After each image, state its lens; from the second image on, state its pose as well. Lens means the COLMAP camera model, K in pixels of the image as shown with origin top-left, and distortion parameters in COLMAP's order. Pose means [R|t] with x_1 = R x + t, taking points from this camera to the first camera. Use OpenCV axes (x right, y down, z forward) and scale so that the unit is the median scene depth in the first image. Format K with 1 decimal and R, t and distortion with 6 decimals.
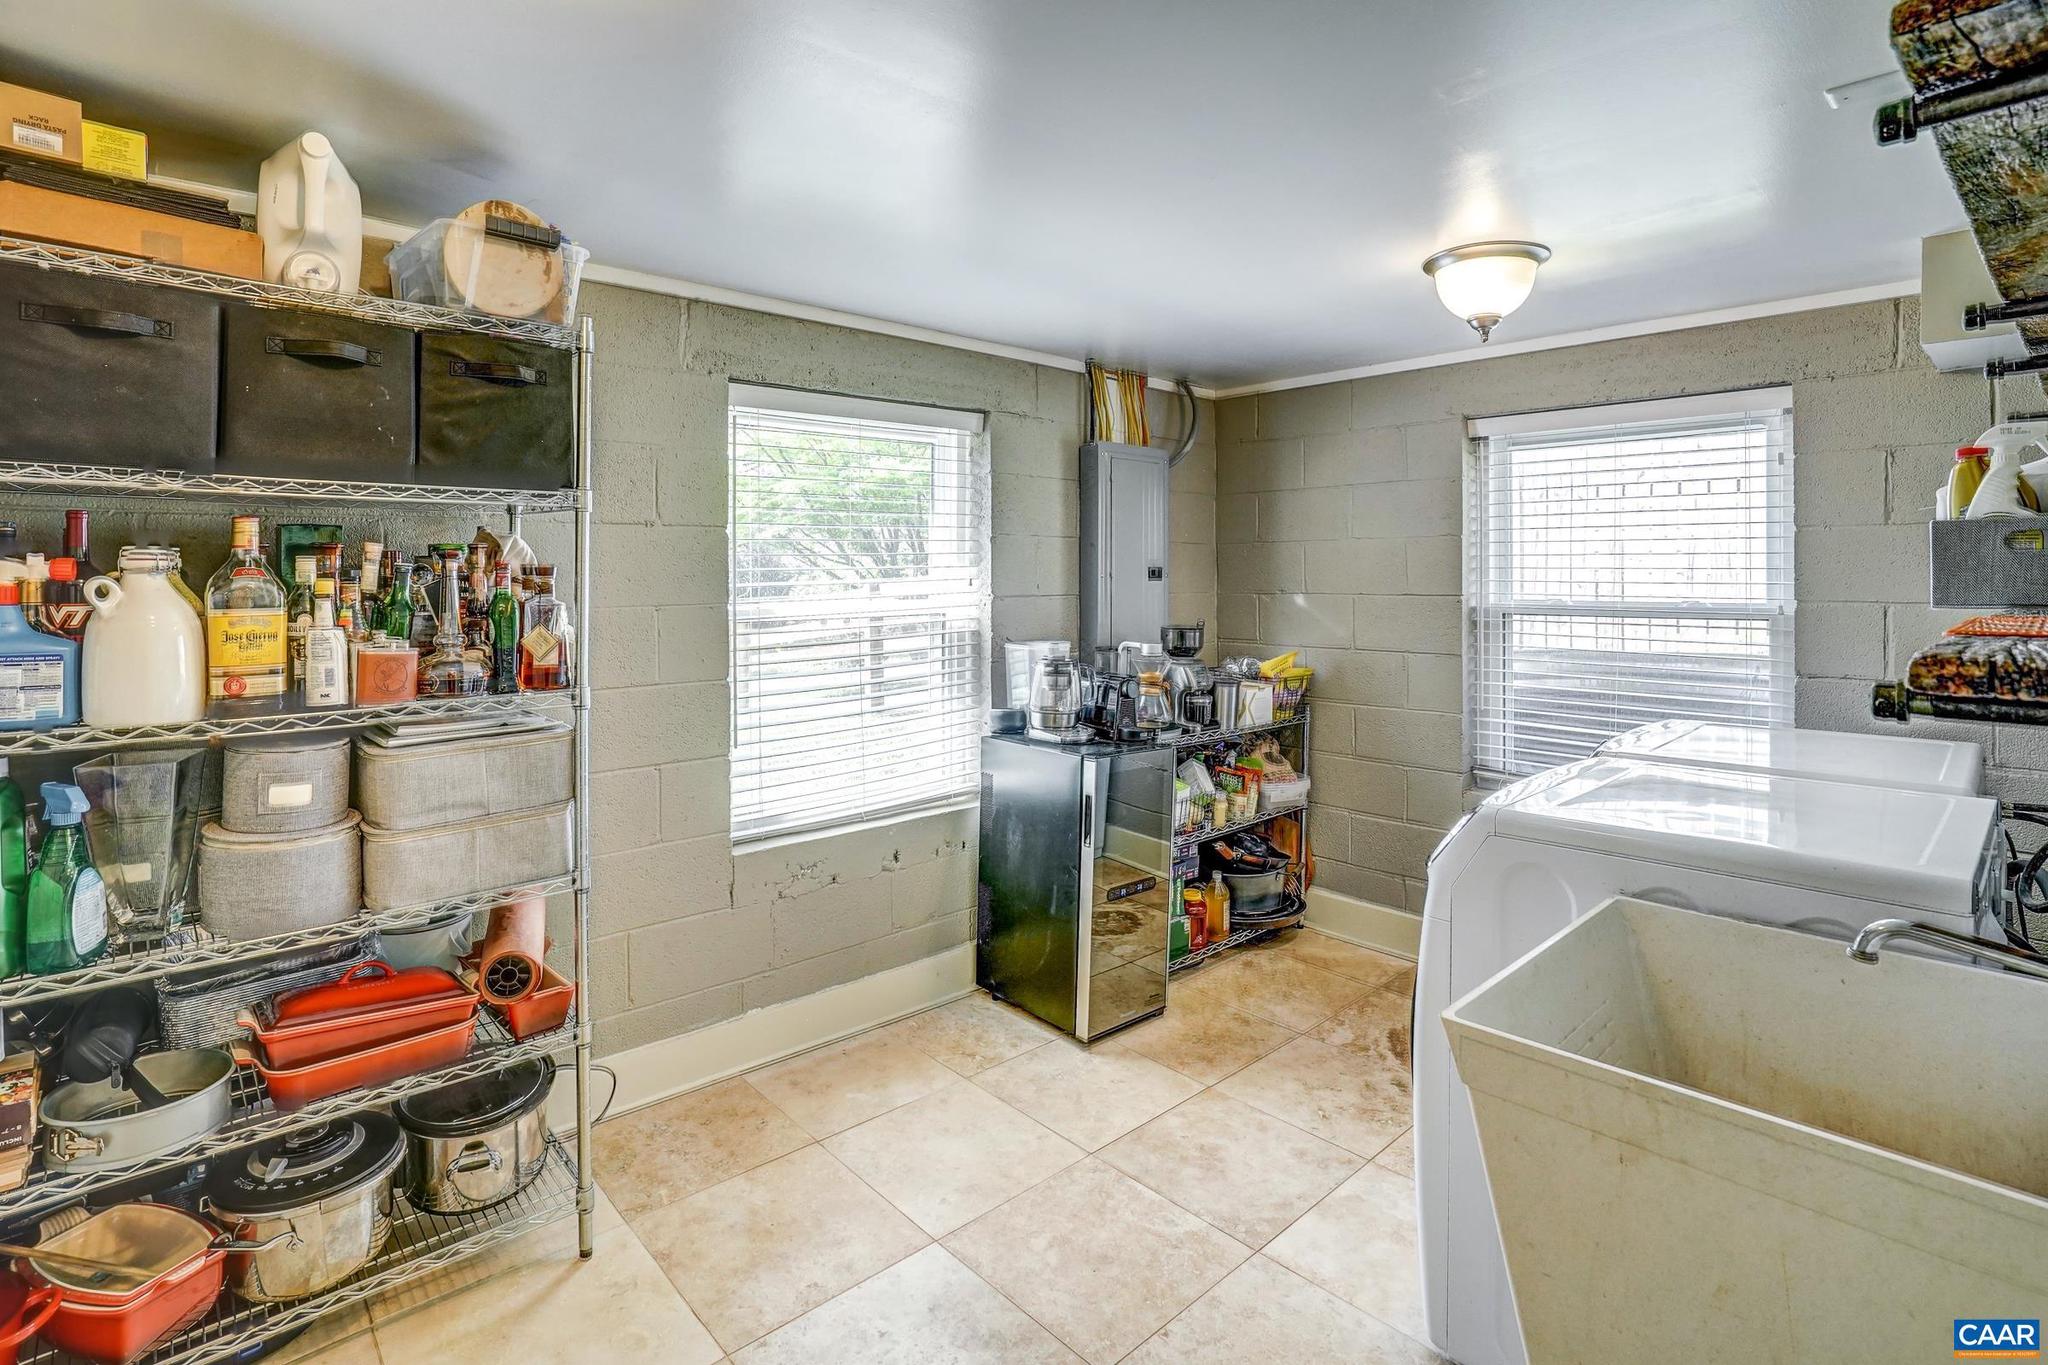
lens RADIAL K [[1003.4, 0, 1019.9], [0, 1003.4, 558.7], [0, 0, 1]] dist [-0.056869, 0.023431]
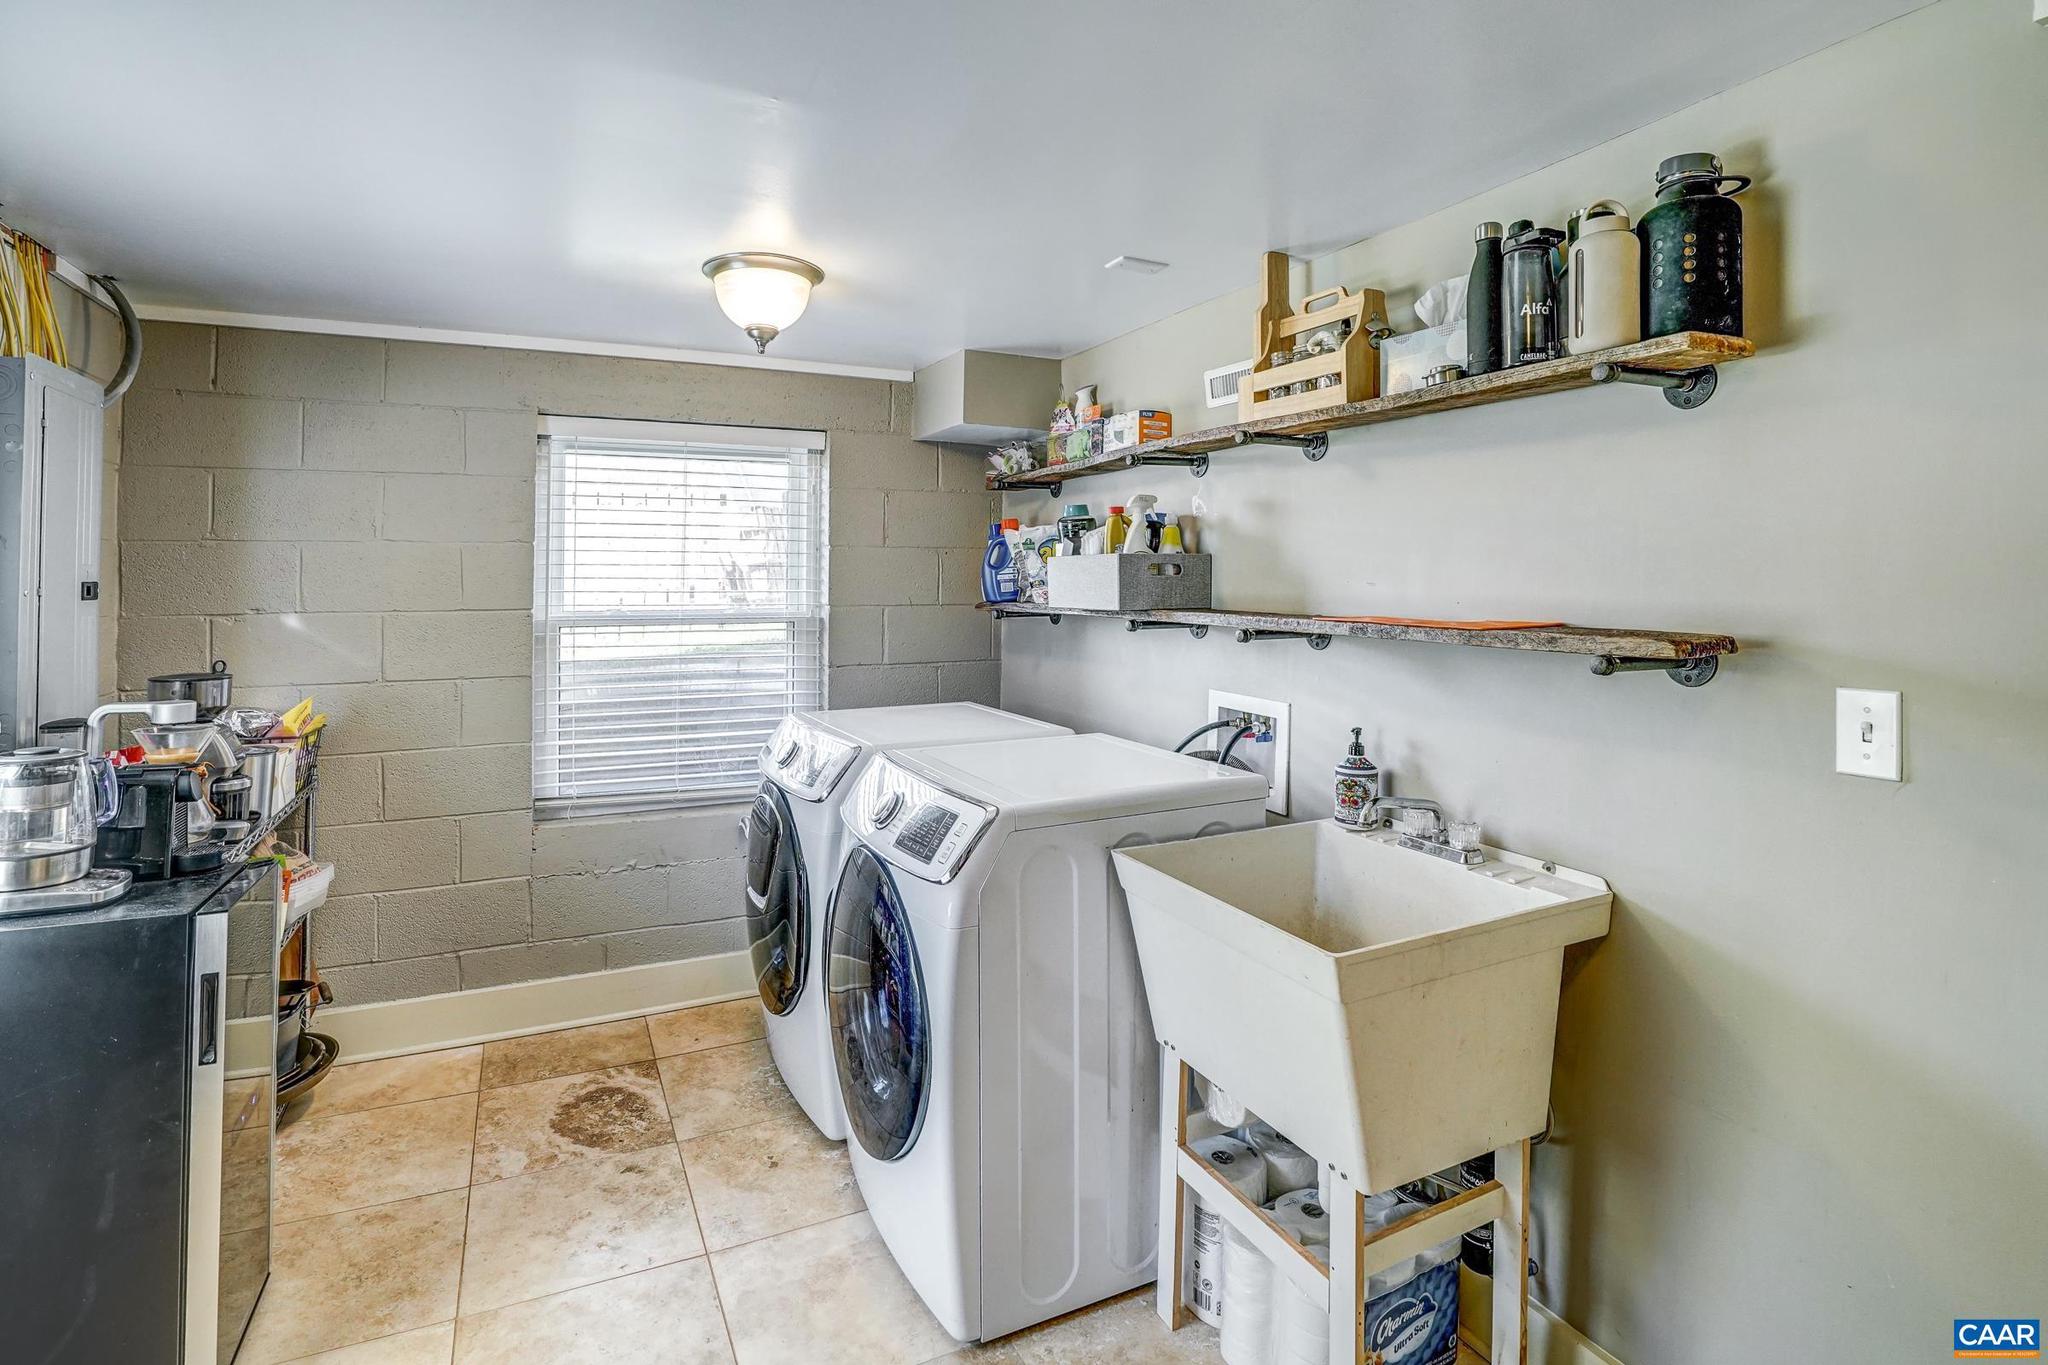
lens RADIAL K [[1003.4, 0, 1019.9], [0, 1003.4, 558.7], [0, 0, 1]] dist [-0.056869, 0.023431]
pose [[0.298969, 0.016062, 0.954128, -0.274303], [-0.016106, 0.999801, -0.011784, -0.005421], [-0.954127, -0.011845, 0.299168, 0.316535]]
